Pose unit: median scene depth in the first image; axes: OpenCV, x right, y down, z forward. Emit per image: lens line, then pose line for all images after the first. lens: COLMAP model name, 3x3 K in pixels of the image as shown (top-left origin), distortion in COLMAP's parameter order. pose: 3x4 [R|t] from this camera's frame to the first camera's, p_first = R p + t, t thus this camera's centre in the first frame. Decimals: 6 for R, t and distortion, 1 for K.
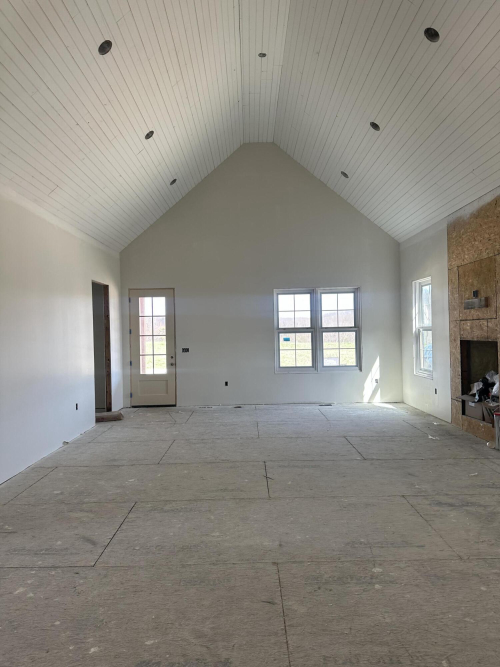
lens RADIAL K [[467.0, 0, 250.1], [0, 467.0, 334.0], [0, 0, 1]] dist [-0.005805, -0.003831]
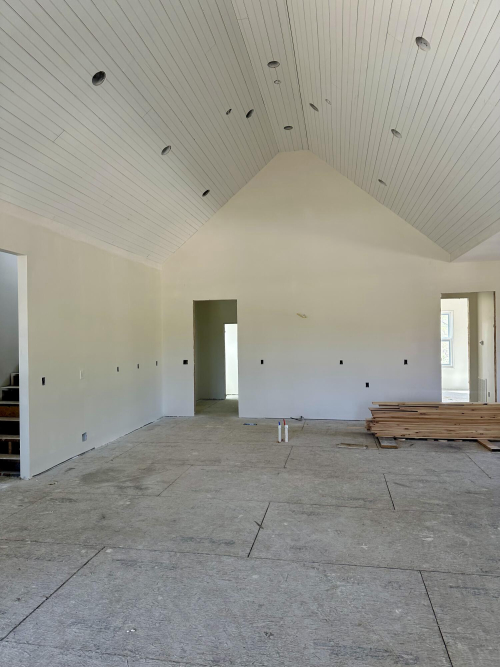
lens RADIAL K [[467.0, 0, 249.9], [0, 467.0, 333.7], [0, 0, 1]] dist [-0.005805, -0.003831]
pose [[-0.981531, 0.036616, 0.187765, -0.139624], [0.036605, 0.999324, -0.003525, -0.049239], [-0.187767, 0.003413, -0.982208, 2.177937]]
